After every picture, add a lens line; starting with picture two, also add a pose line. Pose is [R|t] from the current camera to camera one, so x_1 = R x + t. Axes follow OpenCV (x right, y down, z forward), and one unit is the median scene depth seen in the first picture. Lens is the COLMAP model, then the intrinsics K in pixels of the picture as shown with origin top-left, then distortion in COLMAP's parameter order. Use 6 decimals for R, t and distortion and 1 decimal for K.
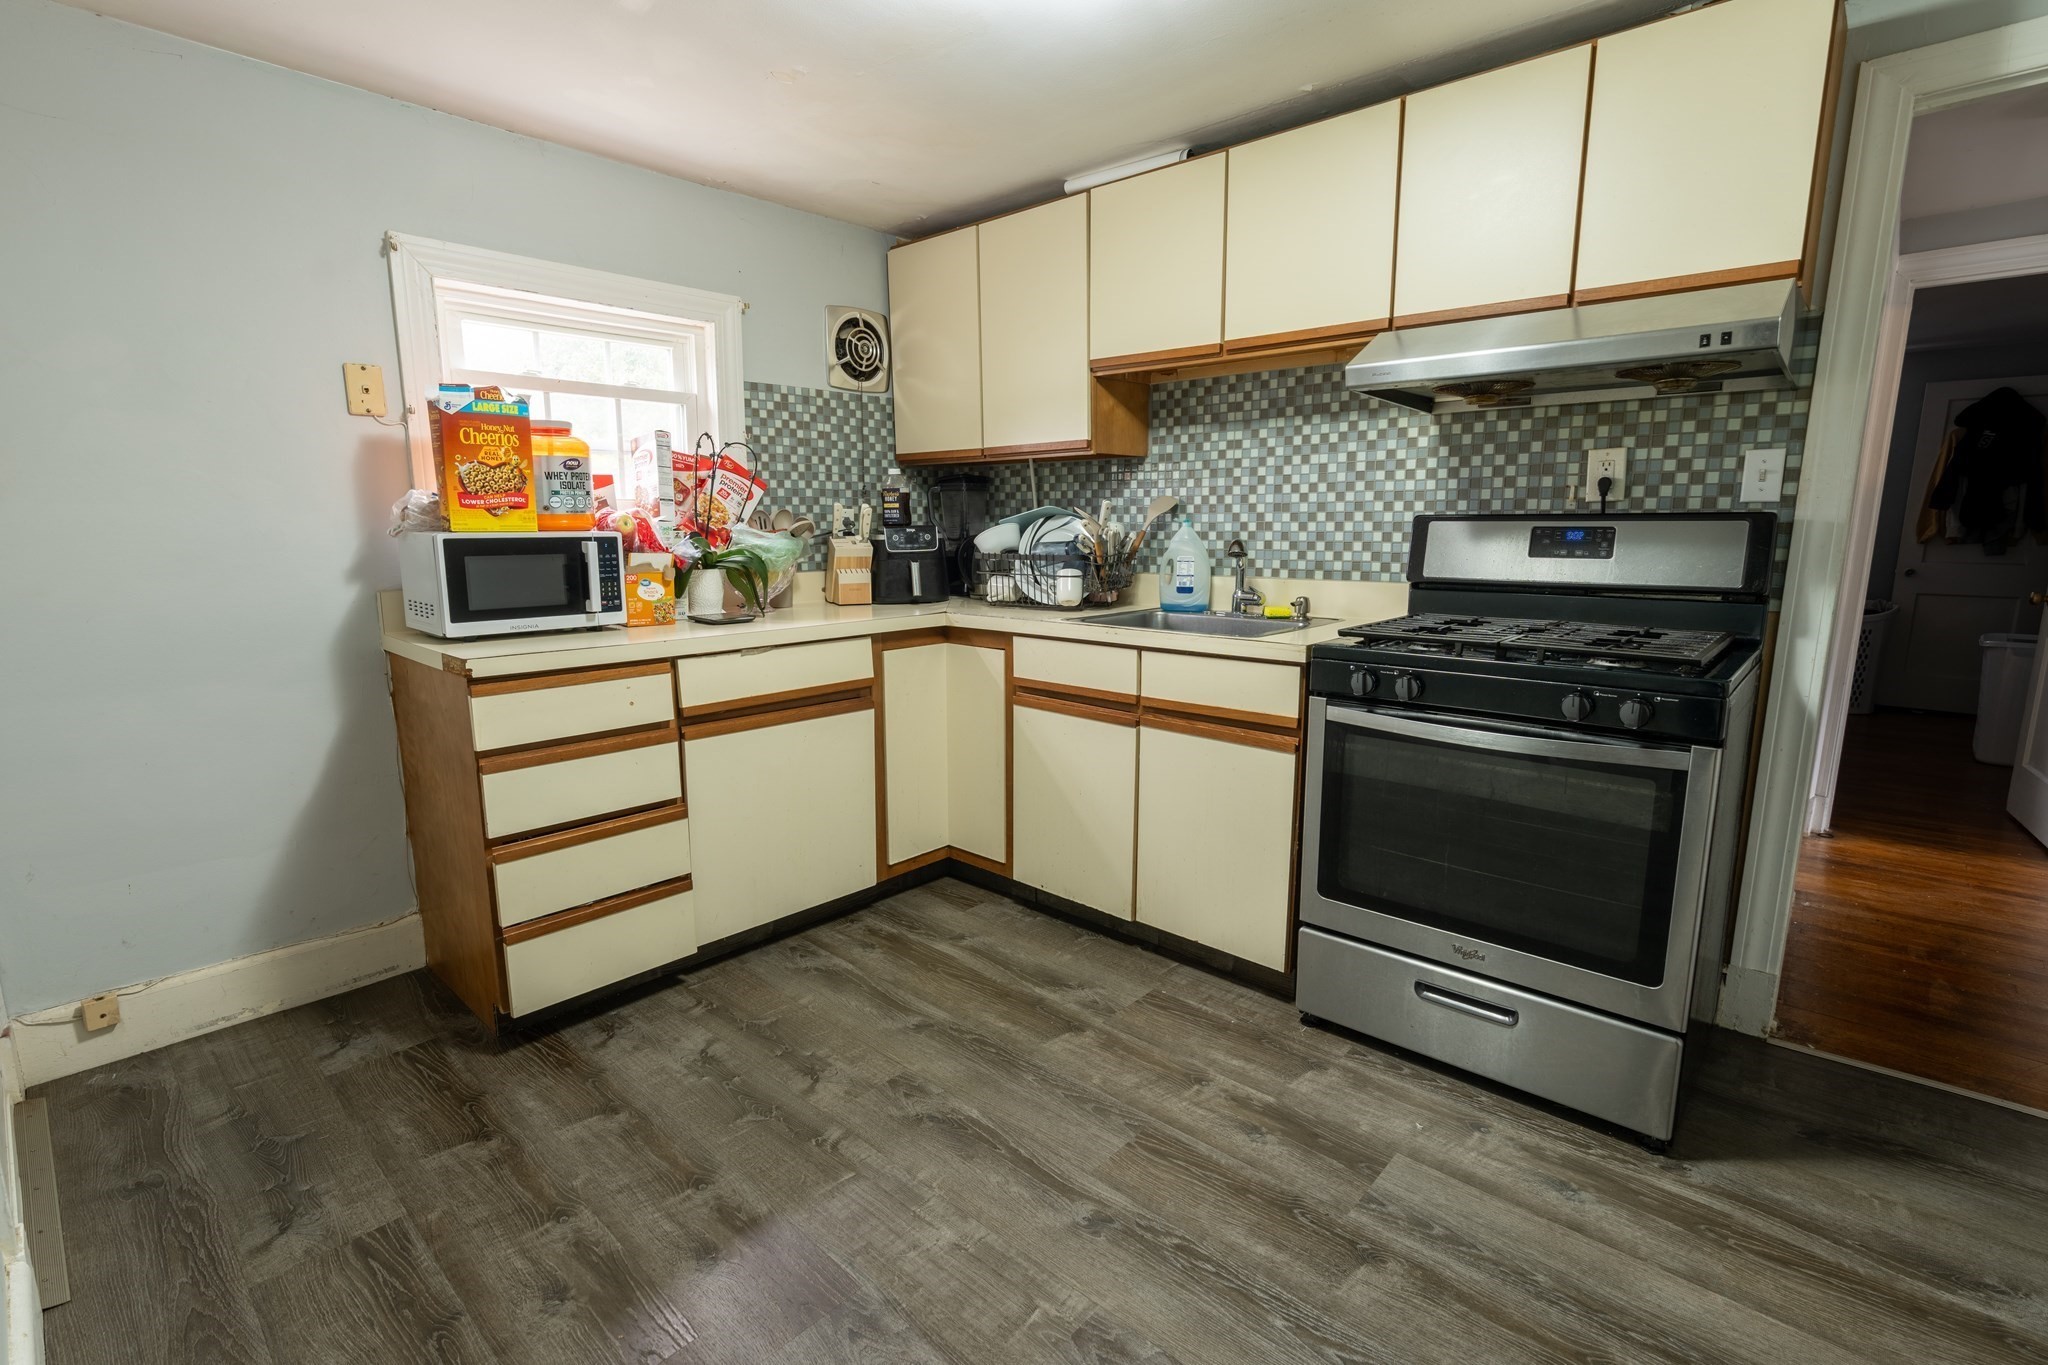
lens RADIAL K [[931.1, 0, 1040.6], [0, 931.1, 679.3], [0, 0, 1]] dist [-0.009624, 0.002369]
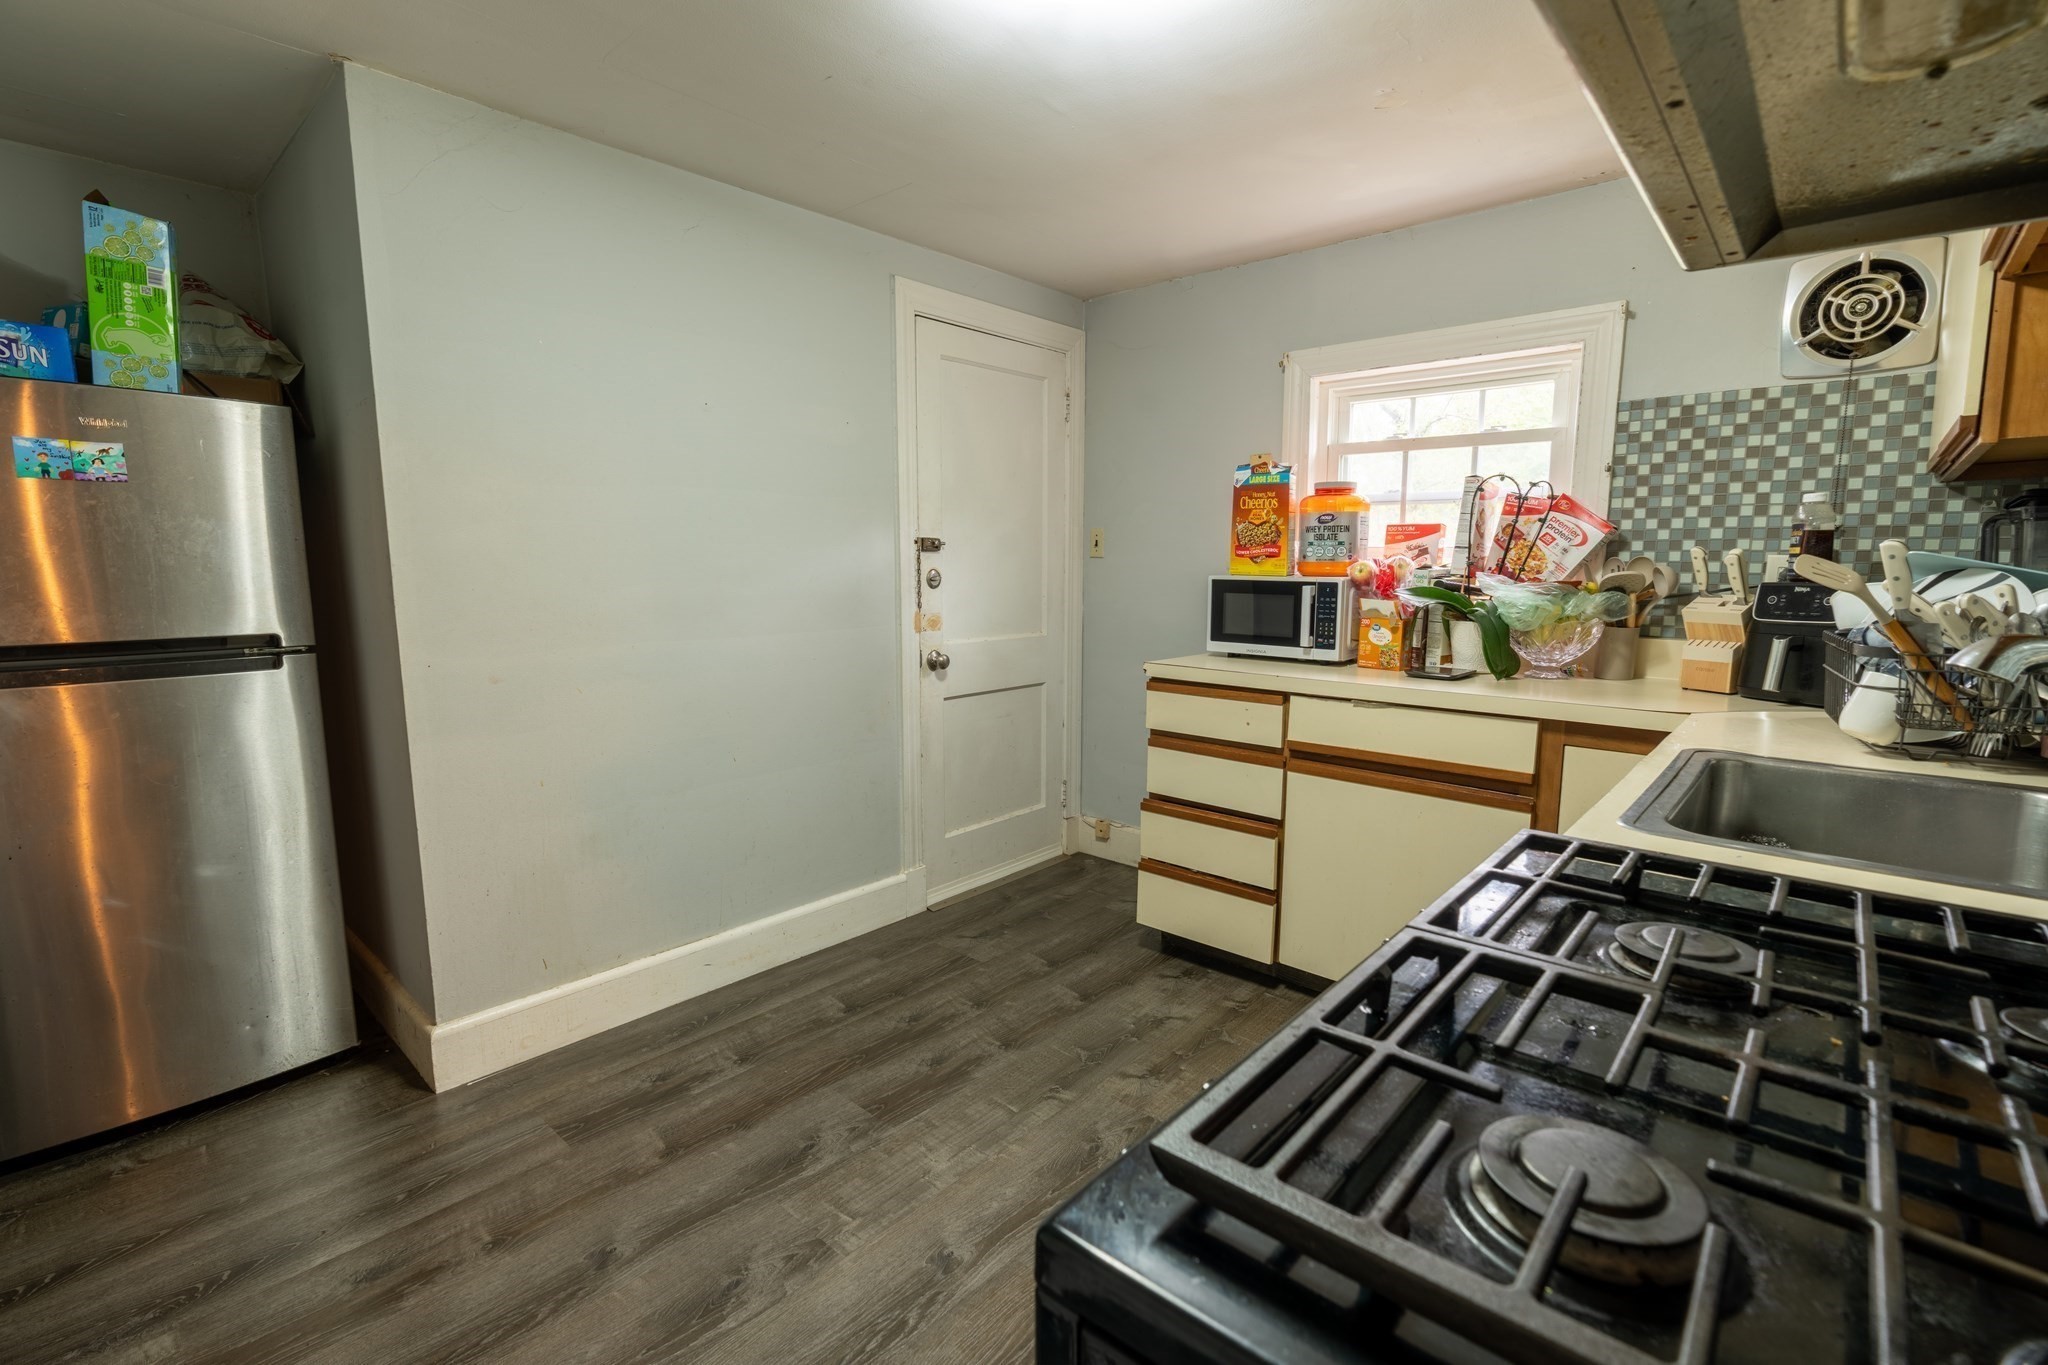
lens RADIAL K [[931.1, 0, 1035.3], [0, 931.1, 682.6], [0, 0, 1]] dist [-0.009624, 0.002369]
pose [[0.007014, 0.134976, -0.990824, 0.568005], [-0.172610, 0.976139, 0.131754, -0.106014], [0.984965, 0.170102, 0.030145, 0.555271]]
